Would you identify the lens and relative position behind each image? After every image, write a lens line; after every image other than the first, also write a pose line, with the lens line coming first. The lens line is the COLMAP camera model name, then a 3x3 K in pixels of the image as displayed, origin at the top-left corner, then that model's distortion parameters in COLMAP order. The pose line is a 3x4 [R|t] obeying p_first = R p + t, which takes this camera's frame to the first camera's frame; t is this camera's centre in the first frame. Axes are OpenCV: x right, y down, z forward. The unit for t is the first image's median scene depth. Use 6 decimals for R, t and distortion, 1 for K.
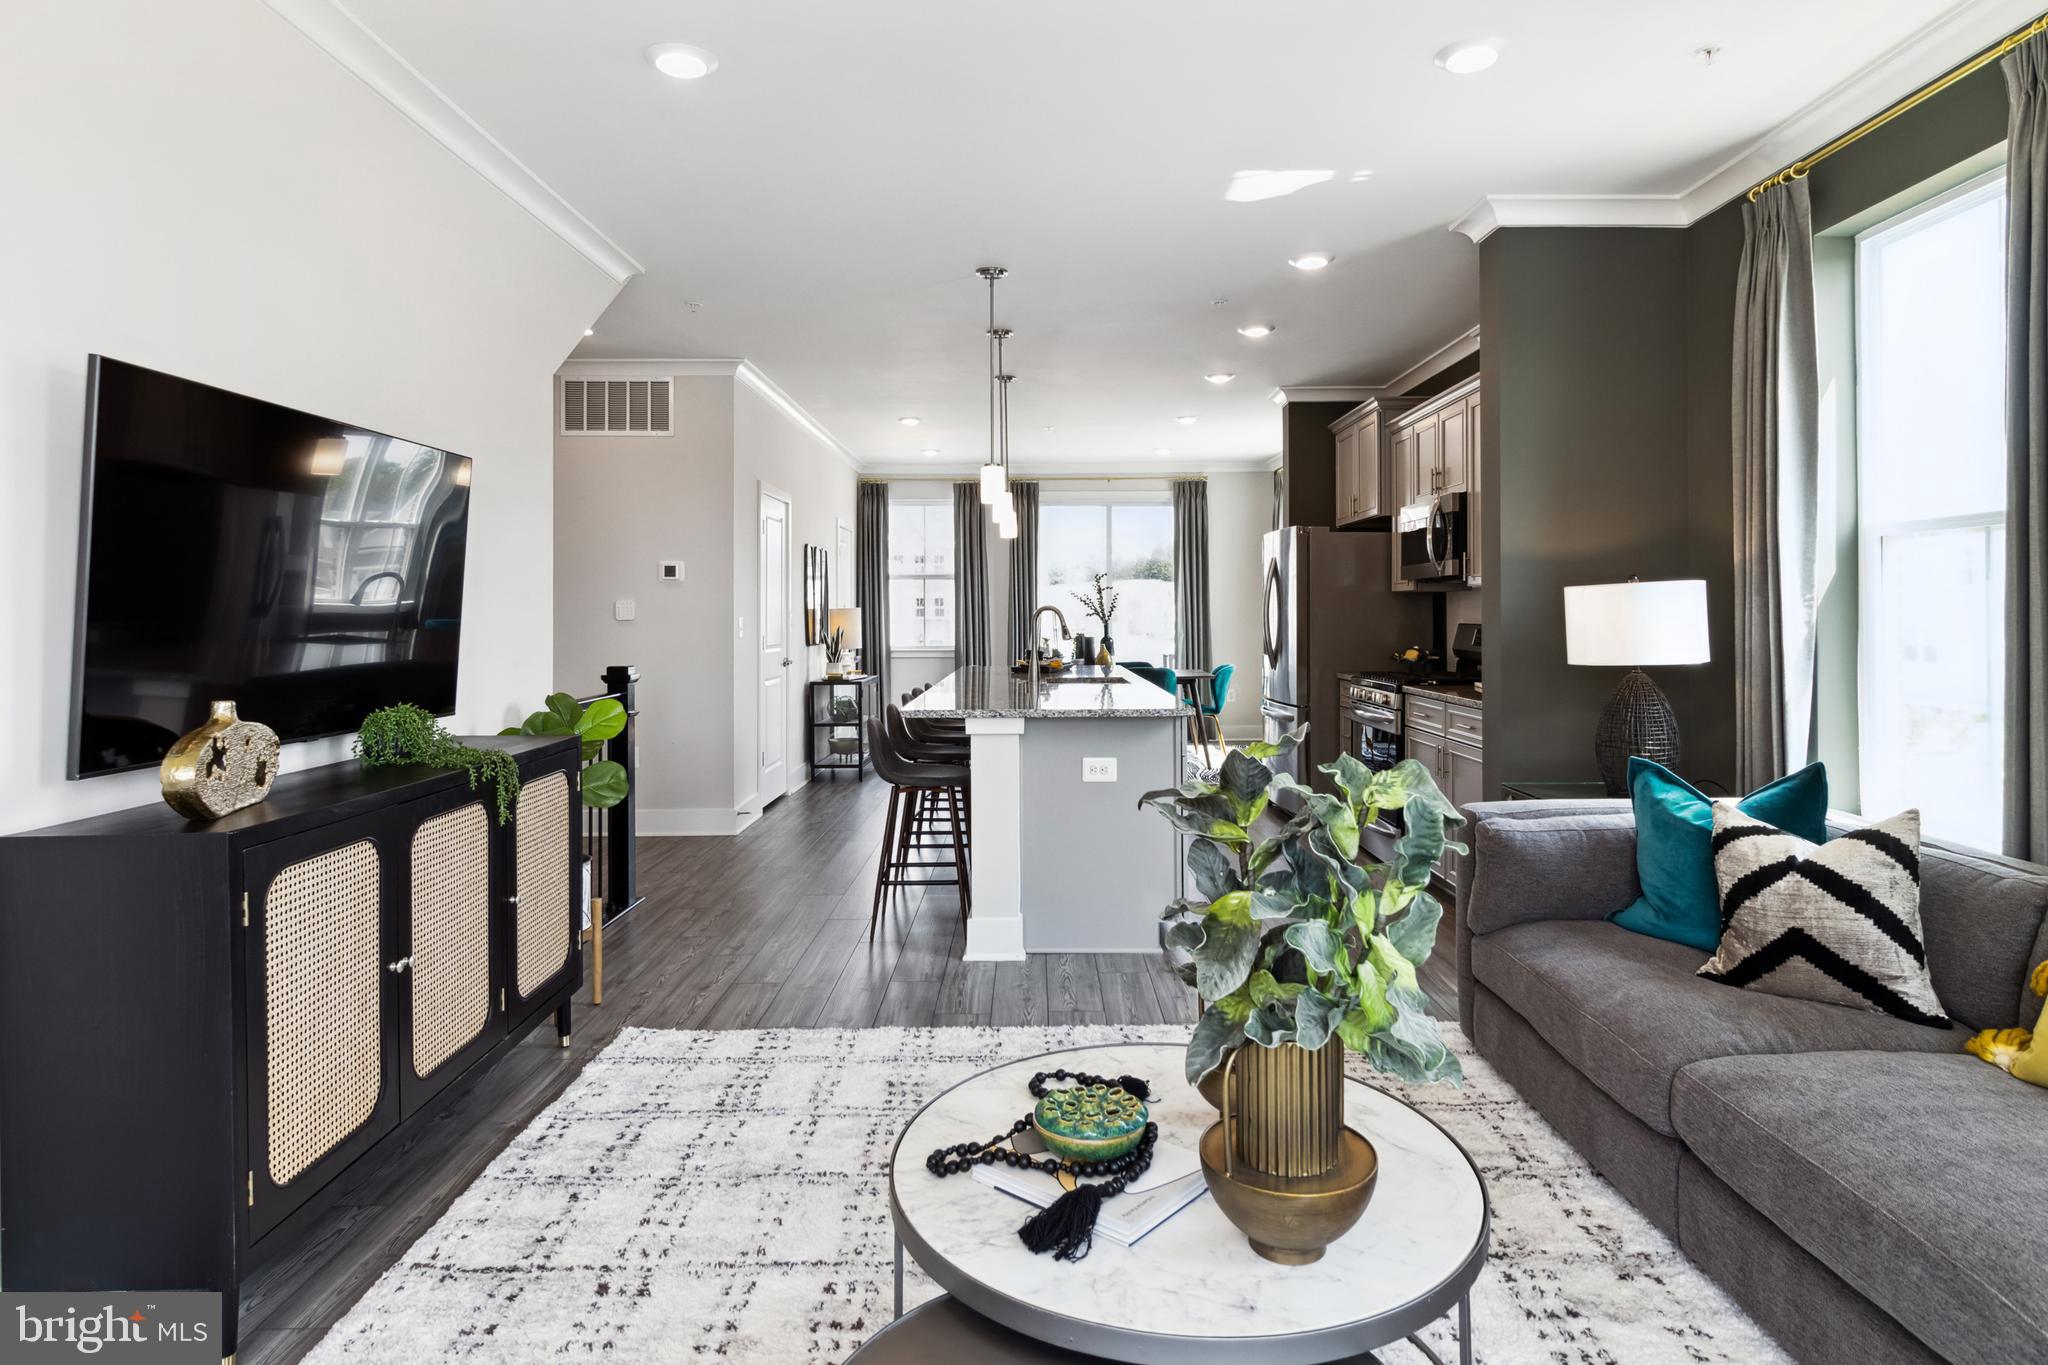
lens RADIAL K [[1129.5, 0, 1043.3], [0, 1129.5, 609.2], [0, 0, 1]] dist [0.001591, -0.001279]
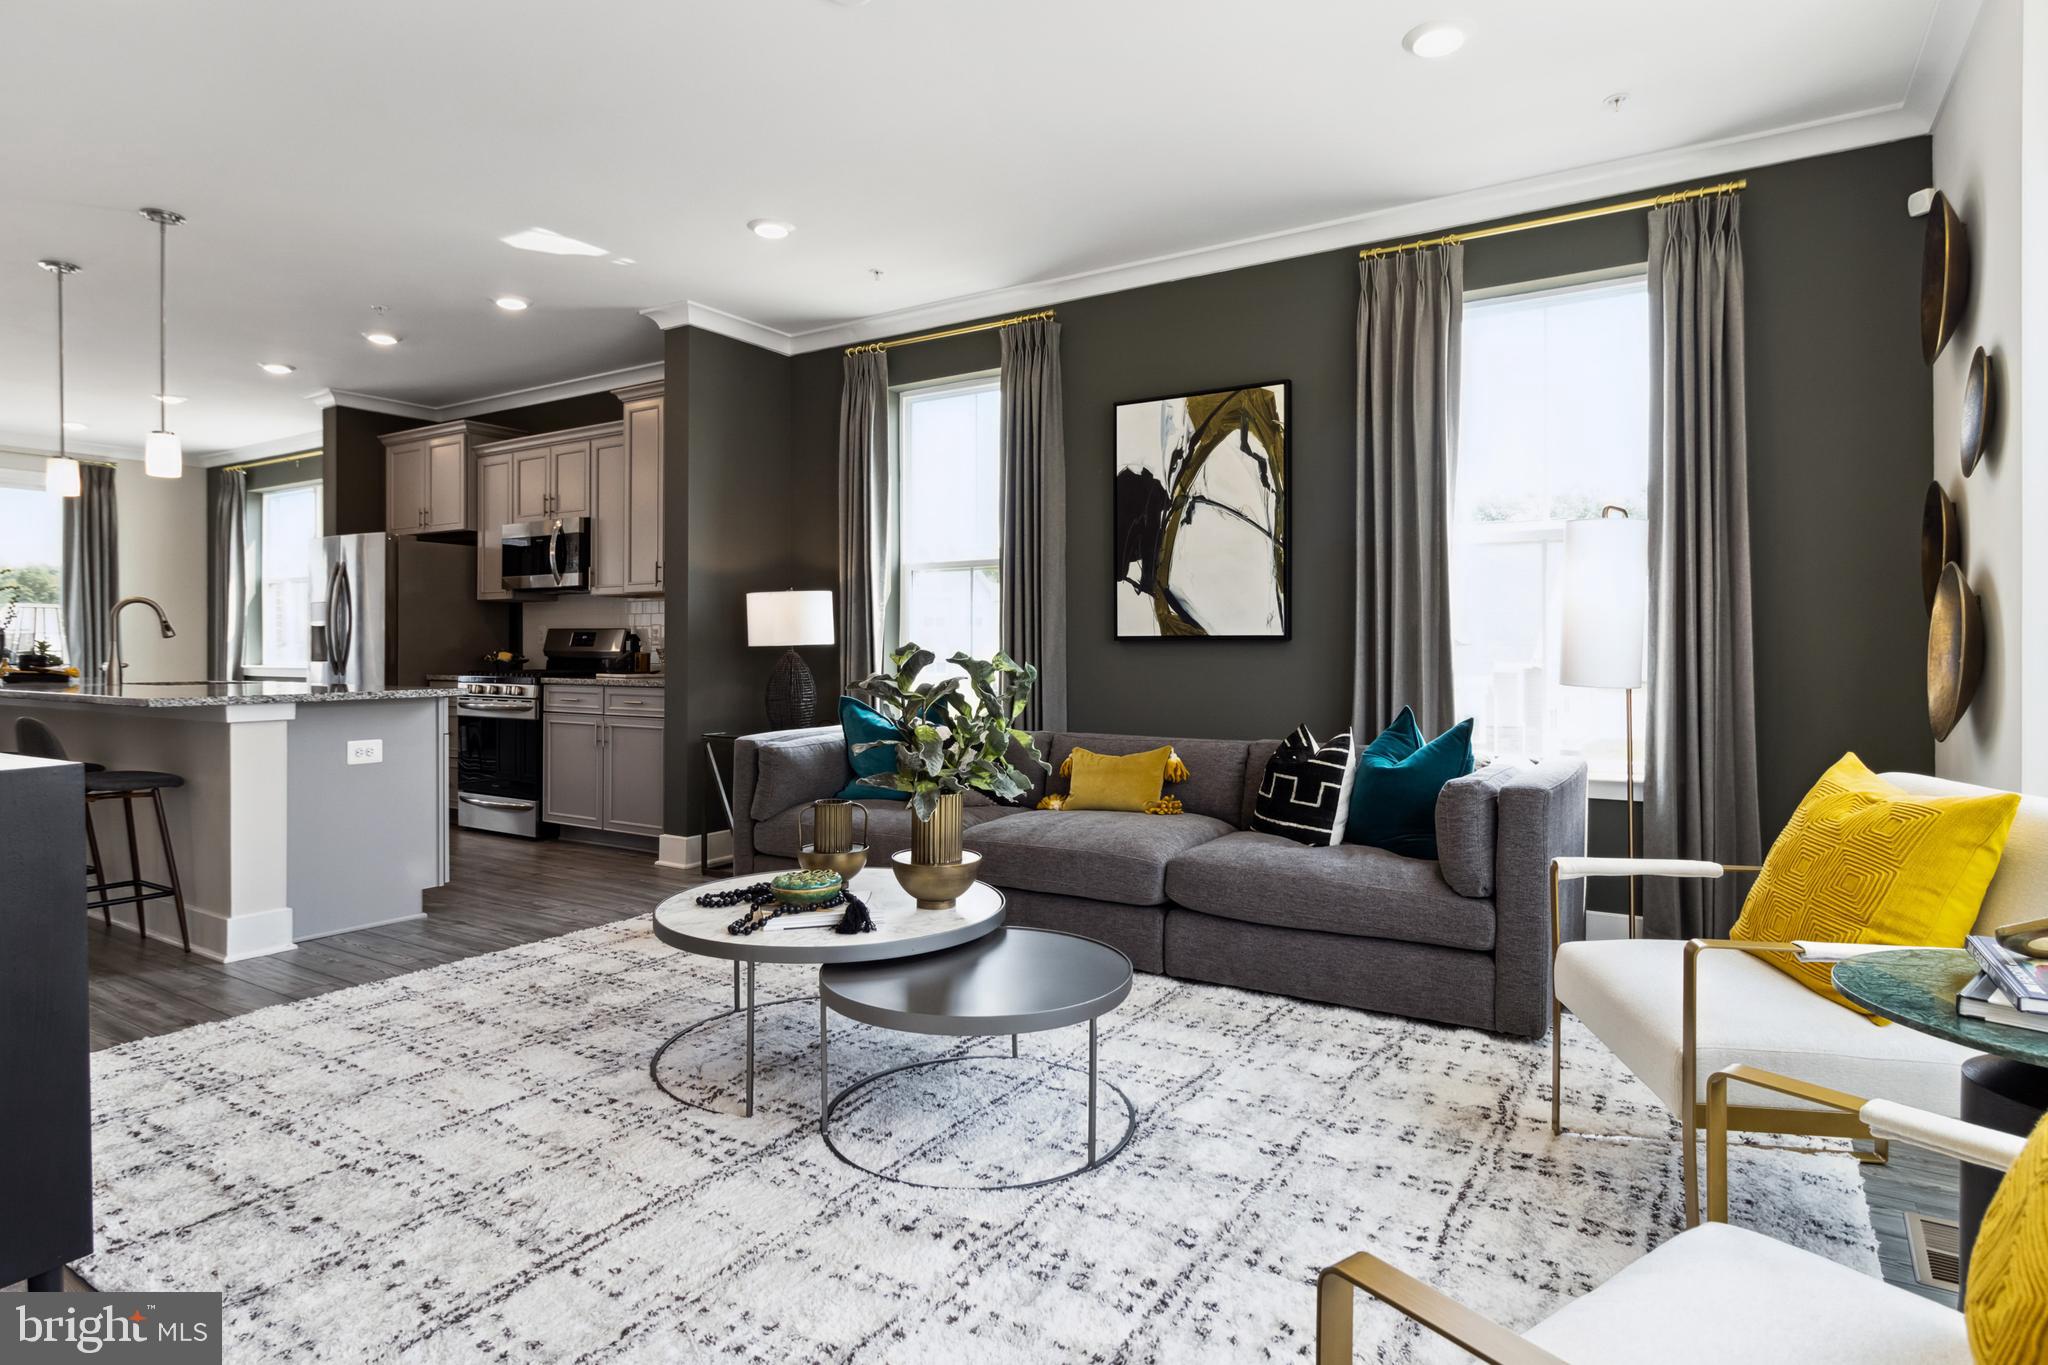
lens RADIAL K [[1103.5, 0, 1033.5], [0, 1103.5, 647.6], [0, 0, 1]] dist [0.001562, -0.000177]
pose [[0.540853, 0.004544, 0.841105, -0.366678], [-0.006261, 0.999979, -0.001377, 0.035196], [-0.841094, -0.004521, 0.540870, -0.045869]]
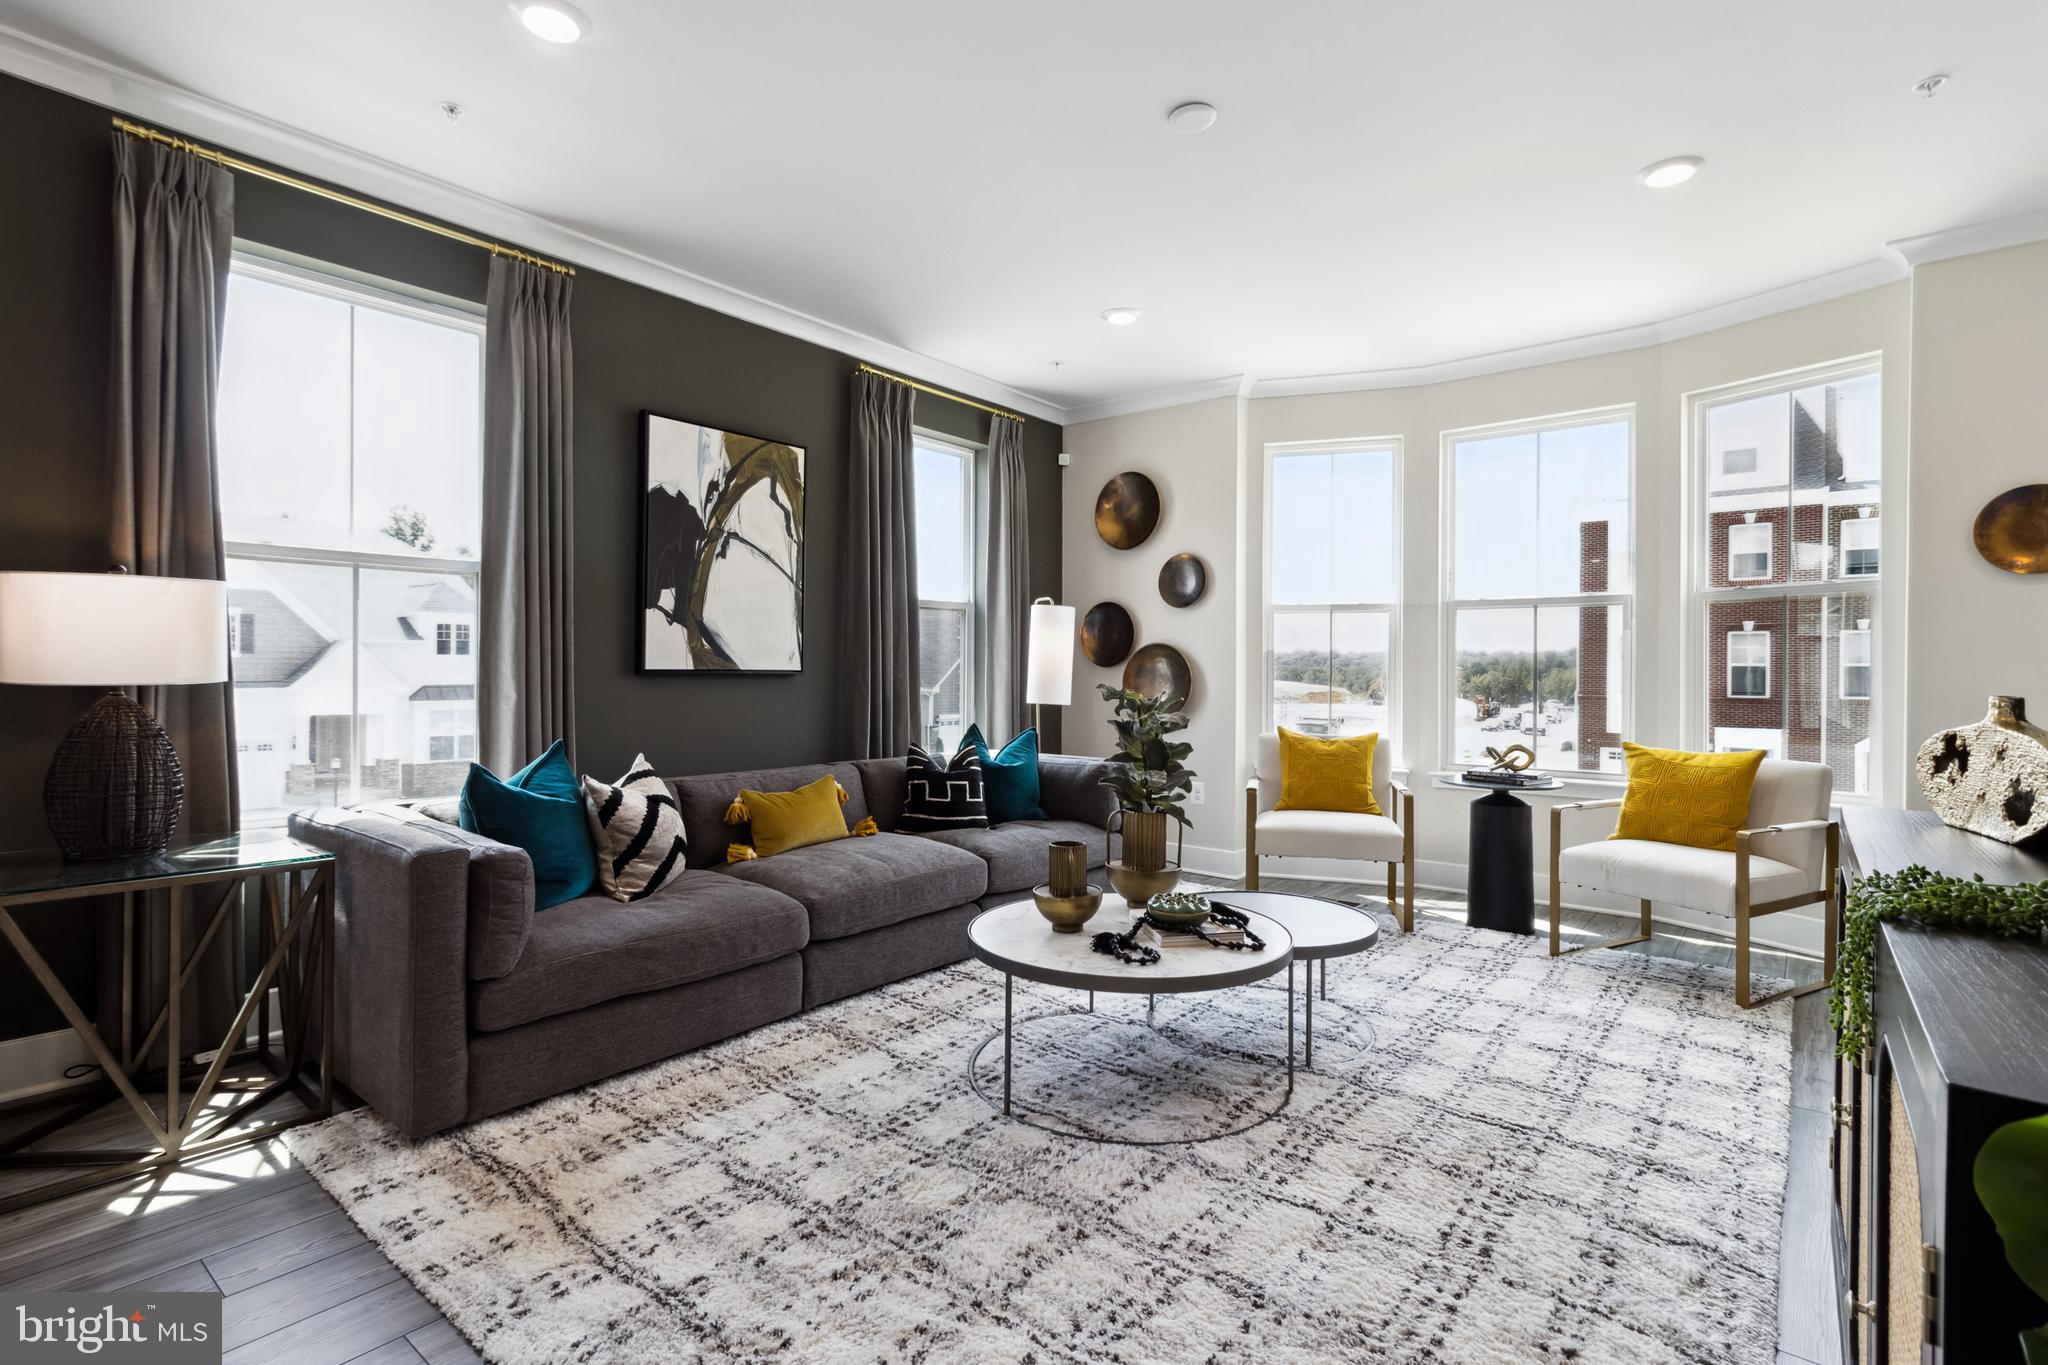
lens RADIAL K [[972.5, 0, 1037.4], [0, 972.5, 673.8], [0, 0, 1]] dist [0.000191, 0.000088]
pose [[-0.777228, -0.002676, 0.629213, -0.245437], [-0.005905, 0.999978, -0.003042, 0.027852], [-0.629191, -0.006080, -0.777227, 0.762115]]
